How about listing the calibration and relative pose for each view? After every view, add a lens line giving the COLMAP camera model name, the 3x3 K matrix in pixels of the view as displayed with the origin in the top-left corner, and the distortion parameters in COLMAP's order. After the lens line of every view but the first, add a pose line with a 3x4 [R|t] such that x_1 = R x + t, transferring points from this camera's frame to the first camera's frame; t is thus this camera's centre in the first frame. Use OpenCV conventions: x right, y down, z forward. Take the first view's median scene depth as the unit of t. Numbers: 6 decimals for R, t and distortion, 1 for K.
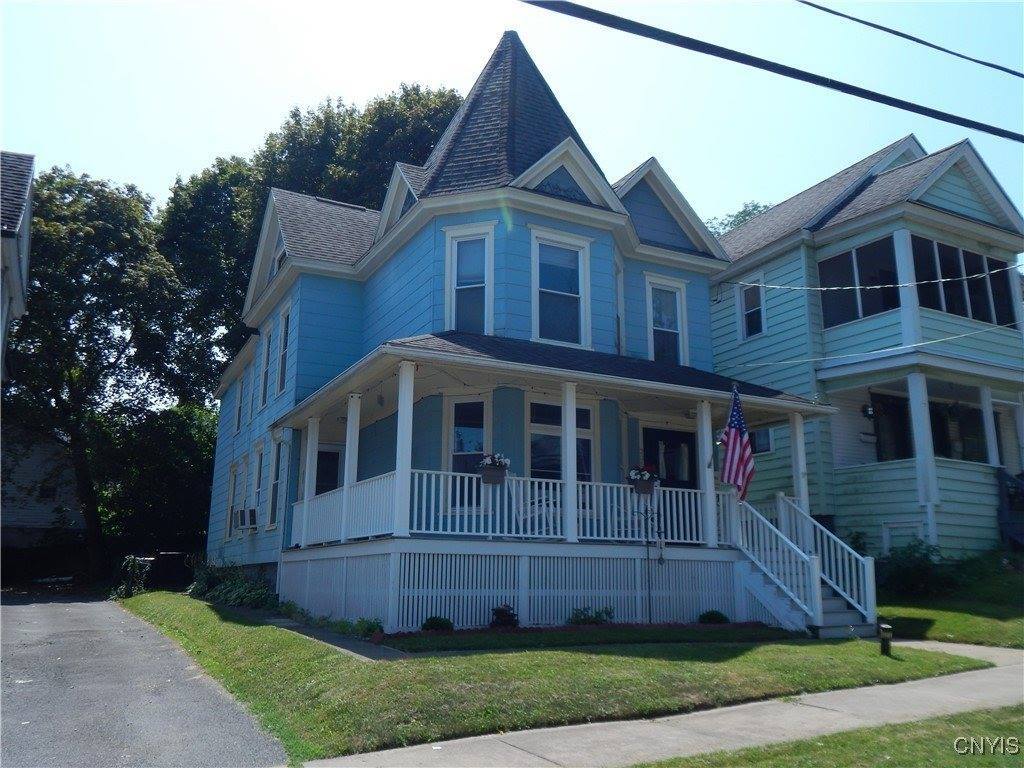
lens RADIAL K [[856.6, 0, 509.0], [0, 856.6, 379.6], [0, 0, 1]] dist [0.022910, -0.025832]
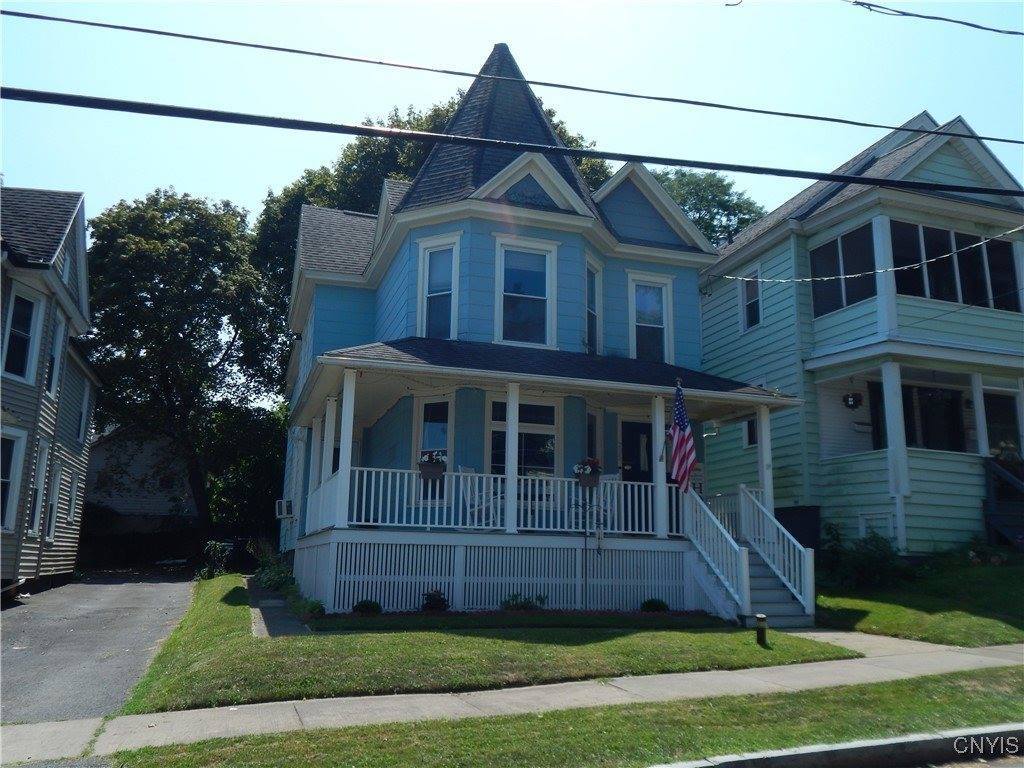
lens RADIAL K [[856.6, 0, 509.6], [0, 856.6, 380.0], [0, 0, 1]] dist [0.022910, -0.025832]
pose [[0.986270, -0.024961, -0.163241, 0.208456], [0.027673, 0.999514, 0.014362, -0.013880], [0.162803, -0.018682, 0.986482, -0.043309]]
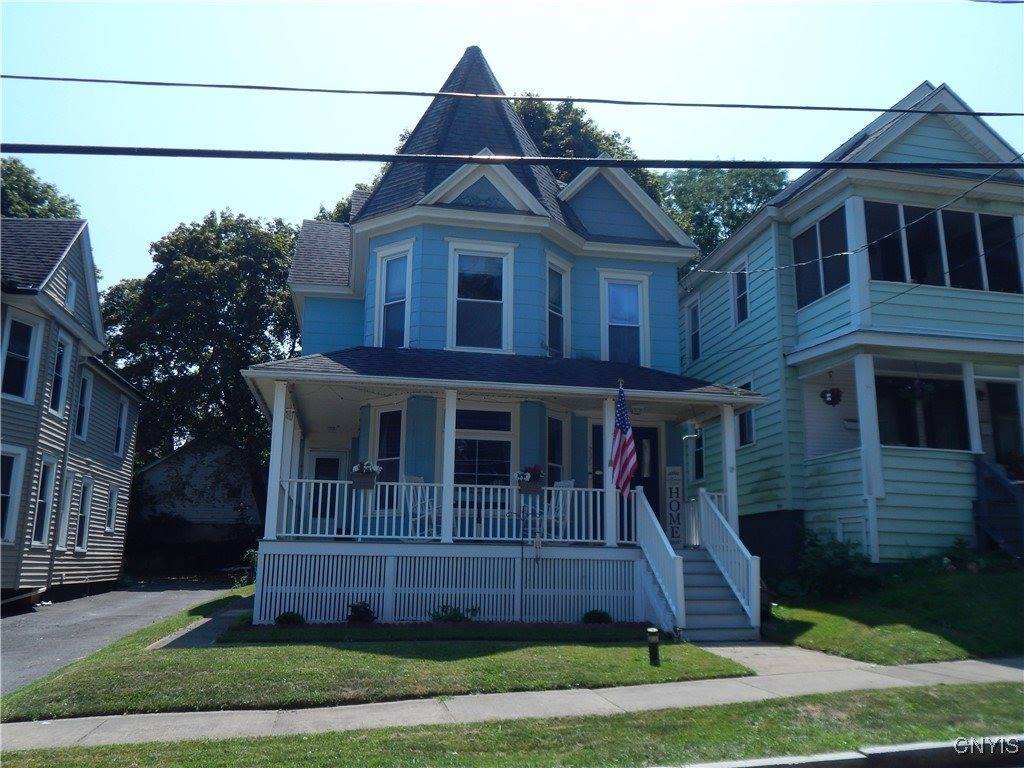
lens RADIAL K [[856.6, 0, 508.2], [0, 856.6, 376.9], [0, 0, 1]] dist [0.022910, -0.025832]
pose [[0.956425, -0.058157, -0.286129, 0.381046], [0.060982, 0.998138, 0.000965, -0.007783], [0.285540, -0.018371, 0.958191, 0.015225]]
